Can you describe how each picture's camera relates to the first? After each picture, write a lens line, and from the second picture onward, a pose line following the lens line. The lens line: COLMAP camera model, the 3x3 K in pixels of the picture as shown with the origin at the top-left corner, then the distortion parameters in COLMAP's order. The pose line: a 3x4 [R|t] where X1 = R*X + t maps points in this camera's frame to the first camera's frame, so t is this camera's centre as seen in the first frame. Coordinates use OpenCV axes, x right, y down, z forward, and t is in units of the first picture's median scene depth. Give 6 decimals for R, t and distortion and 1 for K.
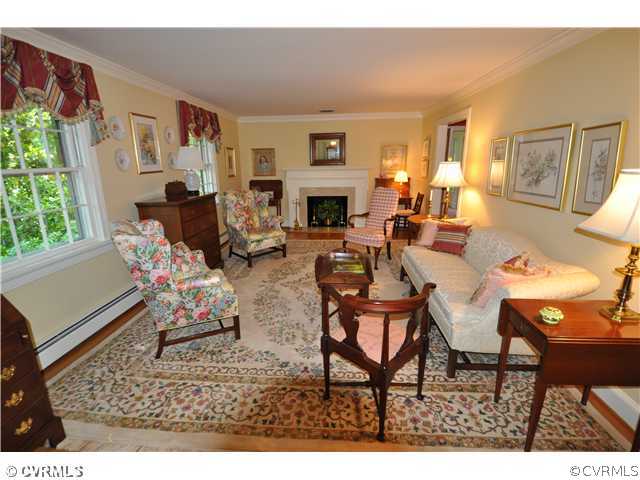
lens RADIAL K [[312.3, 0, 313.0], [0, 312.3, 239.8], [0, 0, 1]] dist [-0.000993, -0.000343]
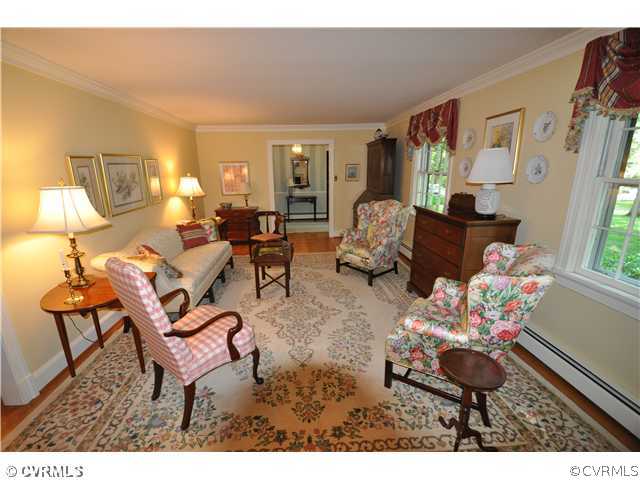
lens RADIAL K [[312.3, 0, 313.0], [0, 312.3, 239.8], [0, 0, 1]] dist [-0.000993, -0.000343]
pose [[-0.988372, 0.065520, -0.137214, 0.114159], [-0.006737, 0.882645, 0.469992, -0.645563], [0.151905, 0.465452, -0.871940, 2.374214]]
